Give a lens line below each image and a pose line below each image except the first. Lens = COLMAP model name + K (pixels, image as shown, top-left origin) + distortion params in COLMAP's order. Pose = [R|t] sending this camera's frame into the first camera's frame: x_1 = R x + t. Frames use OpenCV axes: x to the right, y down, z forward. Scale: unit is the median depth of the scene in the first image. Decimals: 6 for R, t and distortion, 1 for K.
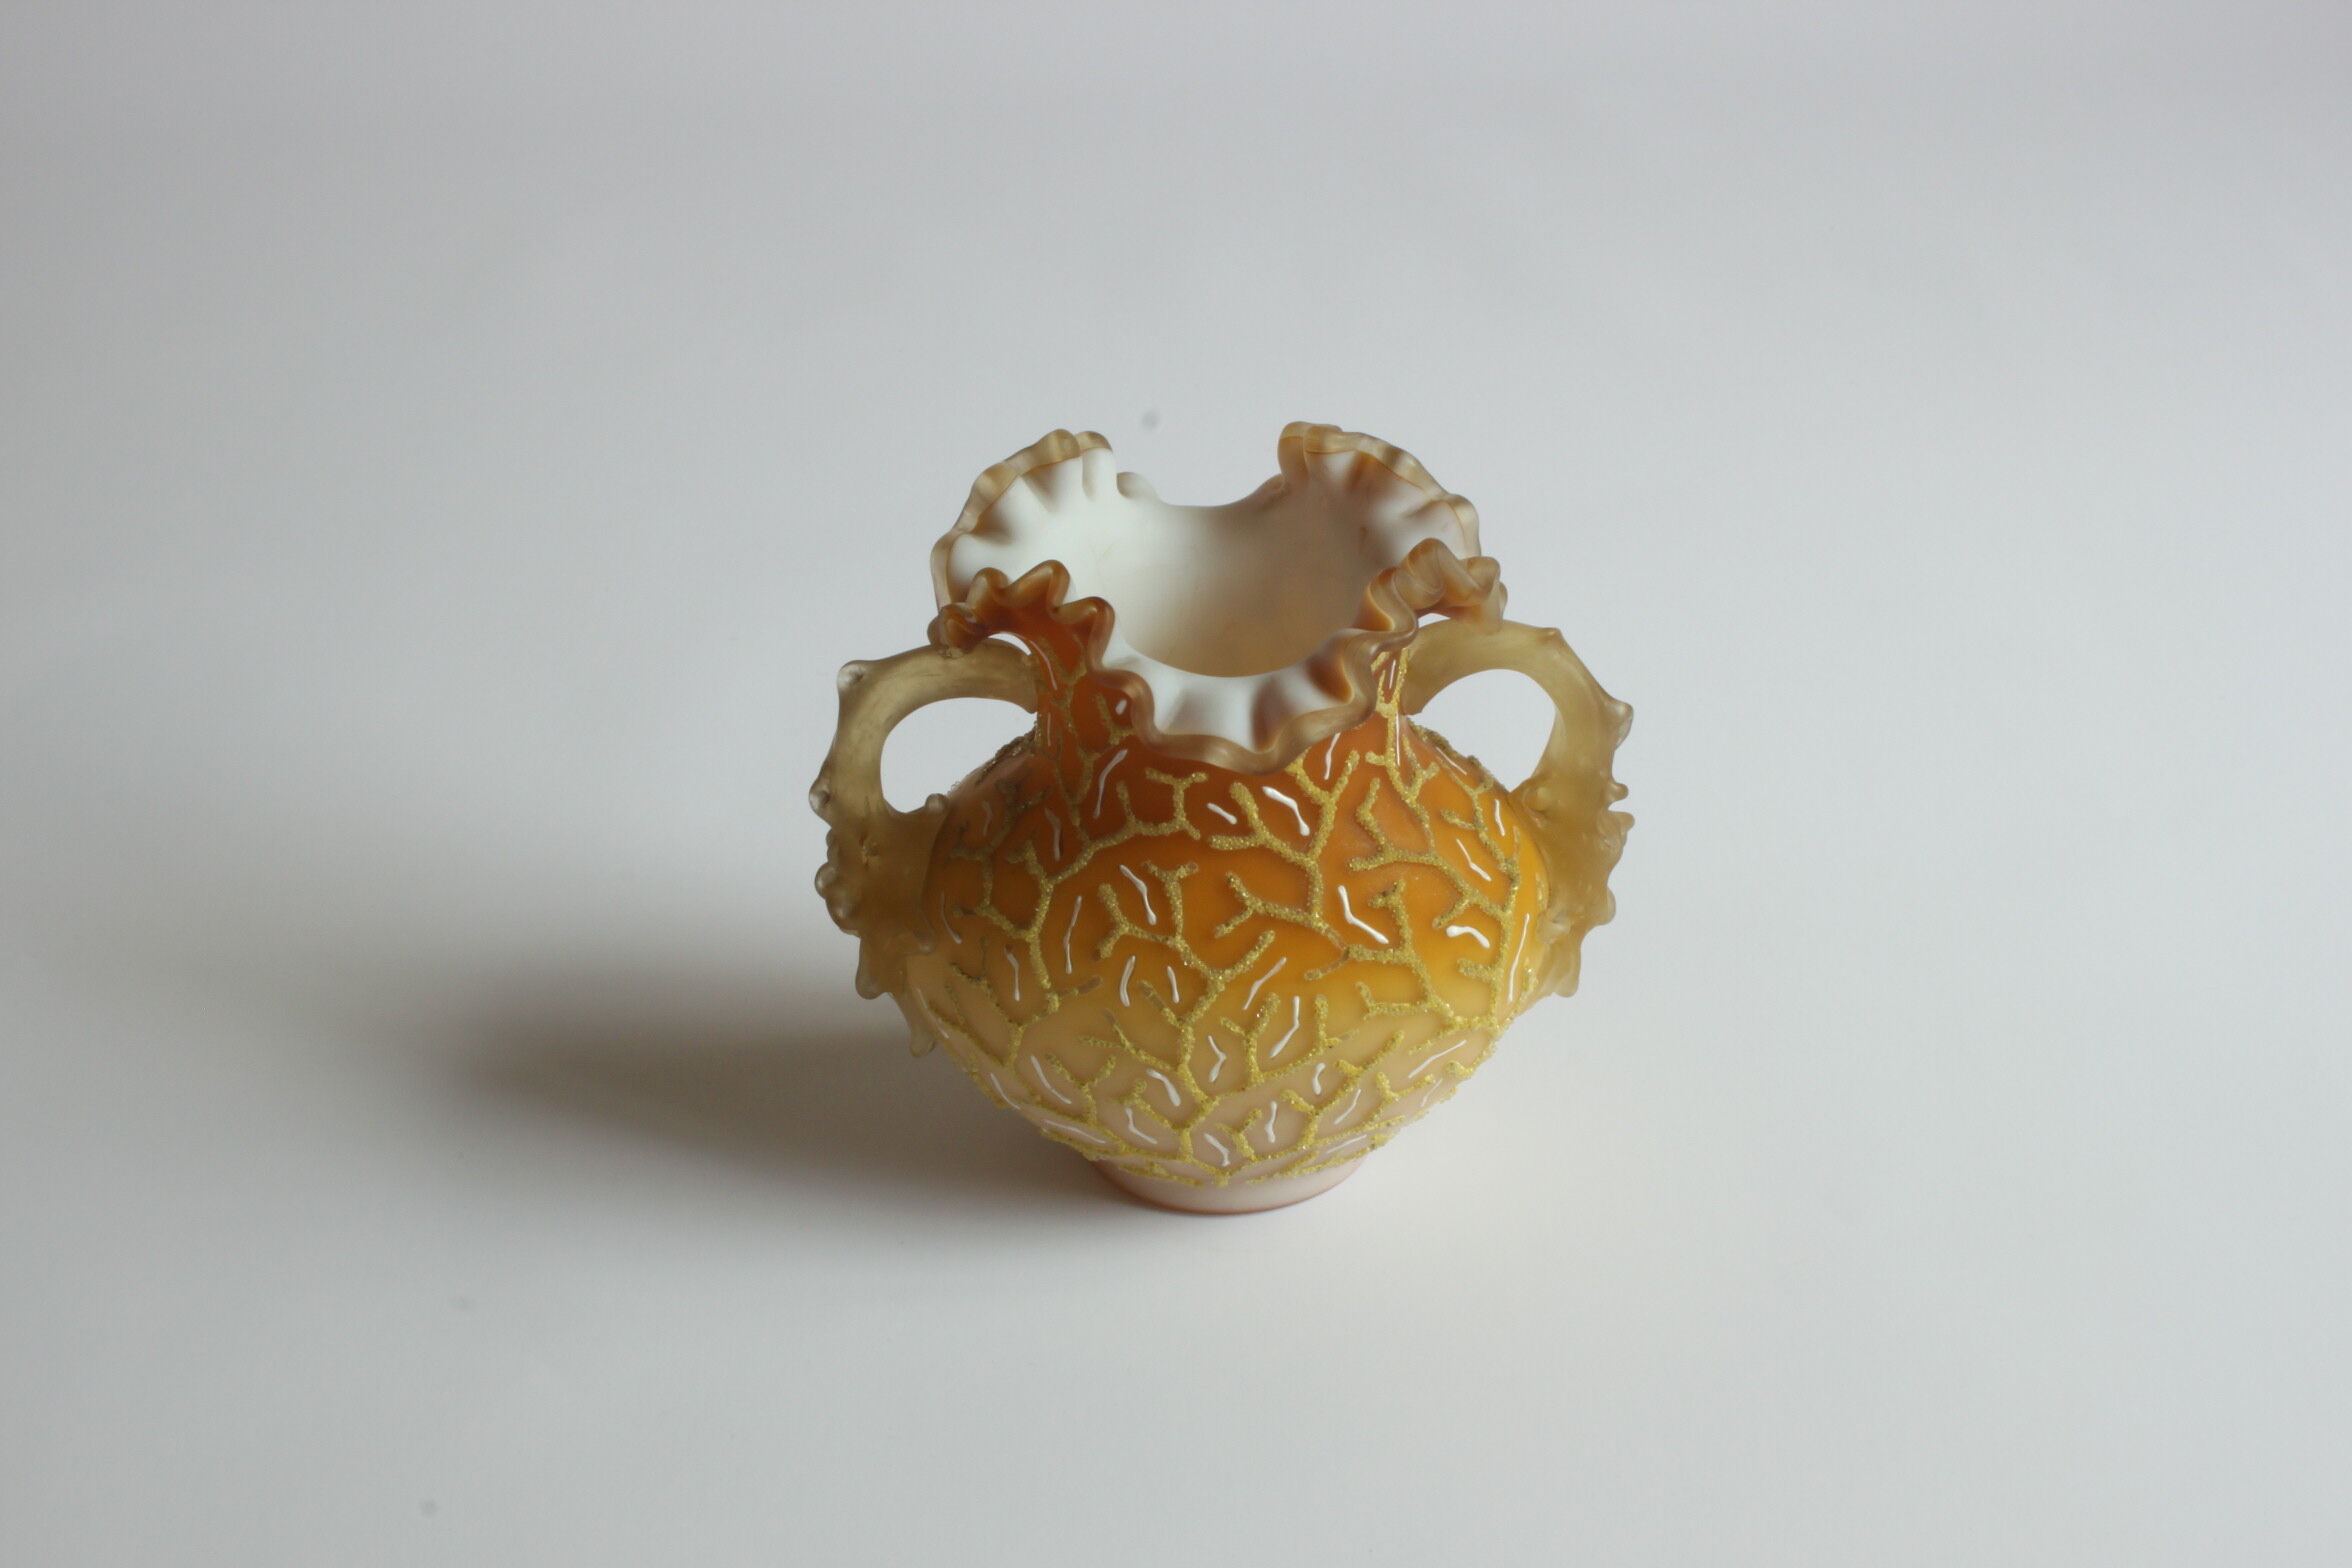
lens RADIAL K [[4147.7, 0, 1188.6], [0, 4147.7, 785.1], [0, 0, 1]] dist [-0.088717, 0.000000]
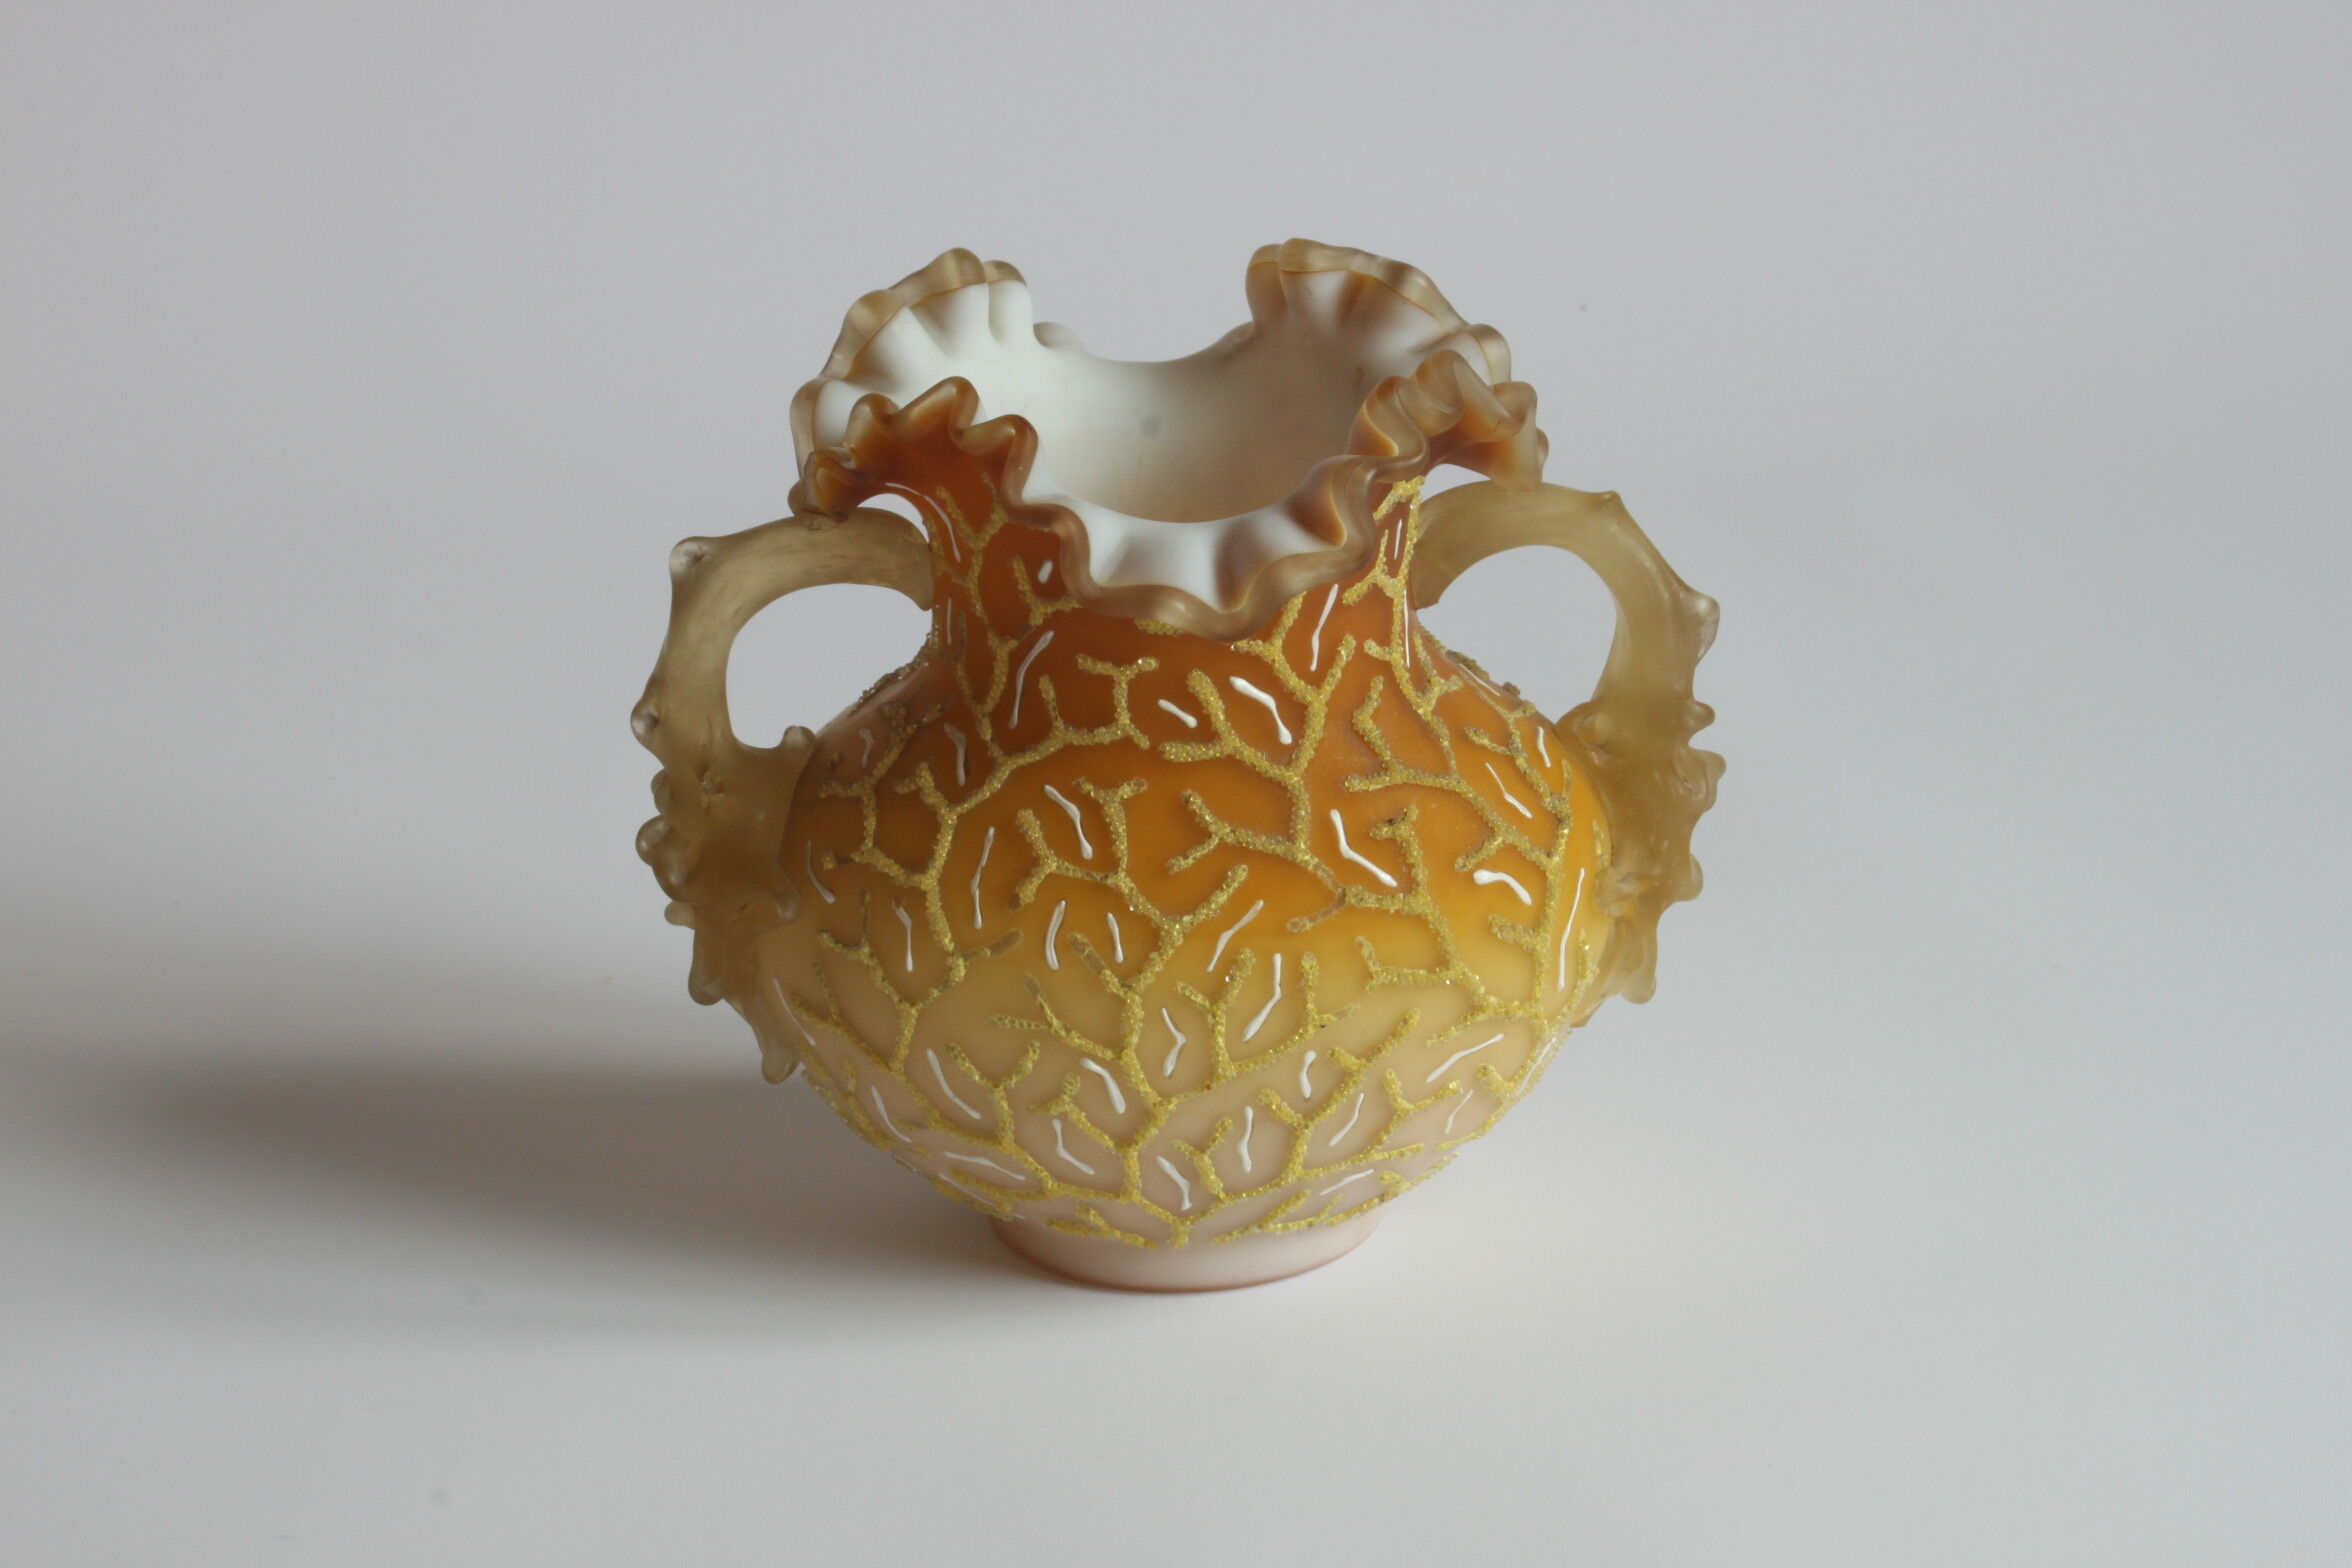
lens RADIAL K [[7824.3, 0, 1161.9], [0, 7824.3, 785.4], [0, 0, 1]] dist [0.139294, 0.000000]
pose [[0.999917, -0.007440, 0.010480, -0.009795], [0.008673, 0.992378, -0.122927, 0.192698], [-0.009485, 0.123008, 0.992360, -0.422164]]
